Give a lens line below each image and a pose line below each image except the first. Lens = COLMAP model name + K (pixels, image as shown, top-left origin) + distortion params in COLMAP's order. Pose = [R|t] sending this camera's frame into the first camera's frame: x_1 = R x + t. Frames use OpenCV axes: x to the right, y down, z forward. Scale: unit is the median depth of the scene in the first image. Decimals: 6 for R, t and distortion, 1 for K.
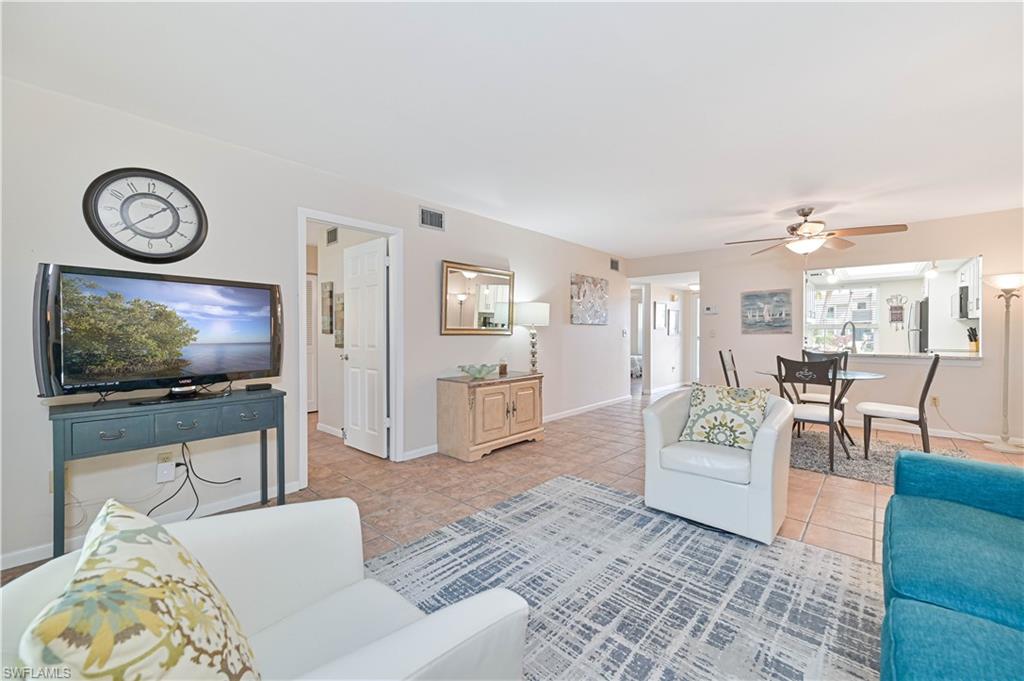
lens RADIAL K [[405.4, 0, 516.5], [0, 405.4, 333.9], [0, 0, 1]] dist [-0.001870, -0.000111]
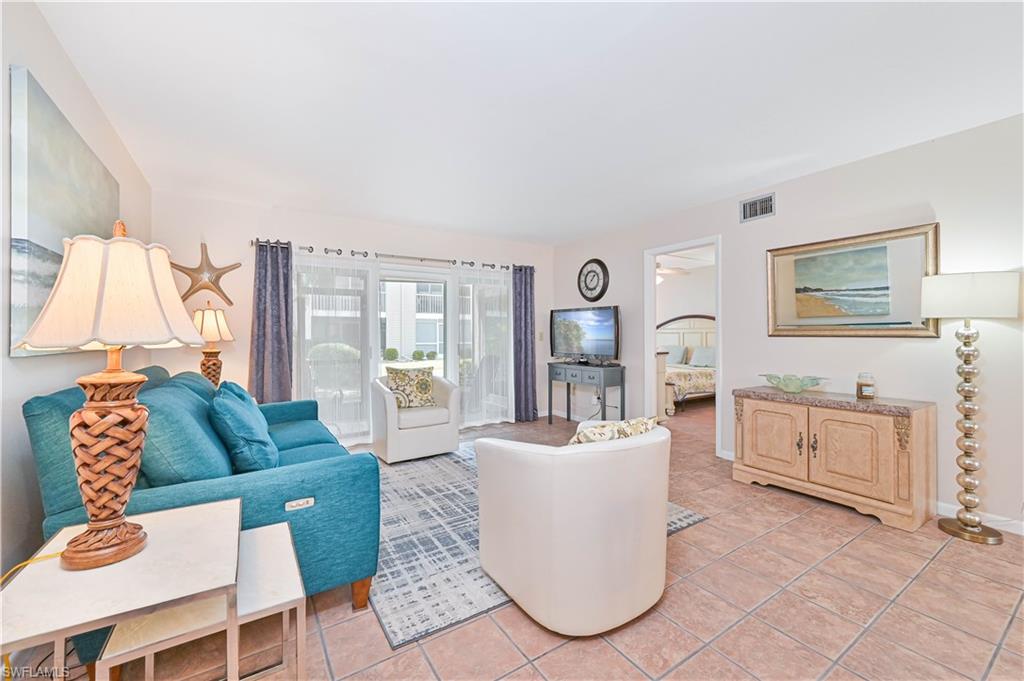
lens RADIAL K [[415.1, 0, 516.5], [0, 415.1, 333.6], [0, 0, 1]] dist [-0.000626, 0.000294]
pose [[-0.252923, 0.002120, -0.967484, 1.269586], [0.002222, 0.999996, 0.001611, -0.009303], [0.967484, -0.001742, -0.252927, 1.101638]]
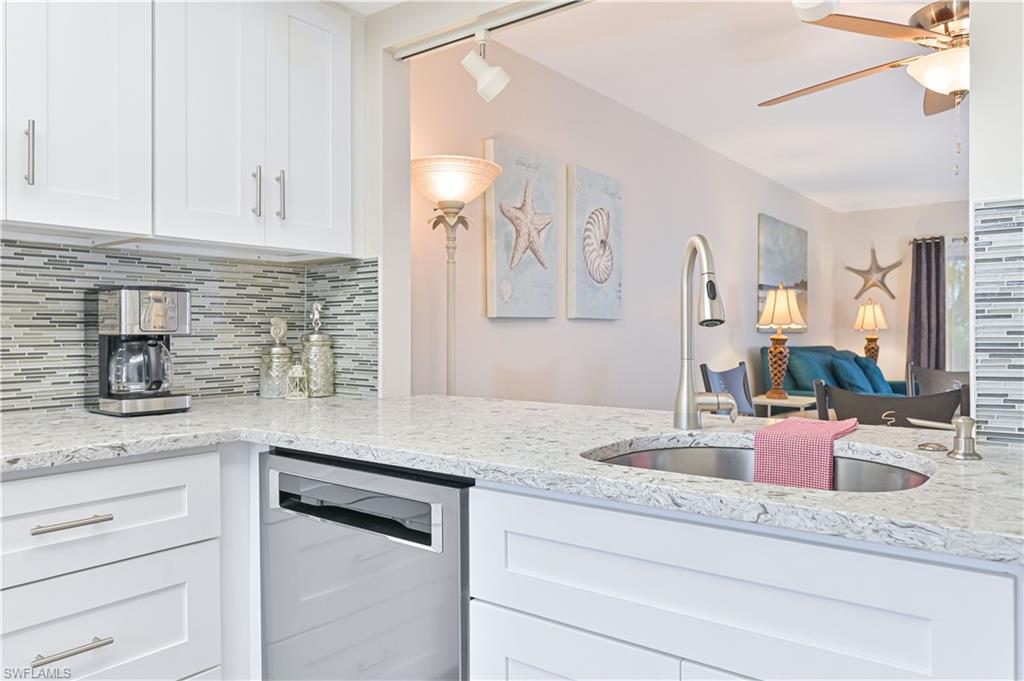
lens RADIAL K [[730.9, 0, 515.8], [0, 730.9, 336.6], [0, 0, 1]] dist [-0.003020, 0.000749]
pose [[-0.996970, 0.004469, -0.077663, 1.890451], [0.003784, 0.999953, 0.008962, 0.011319], [0.077699, 0.008641, -0.996939, 2.649361]]
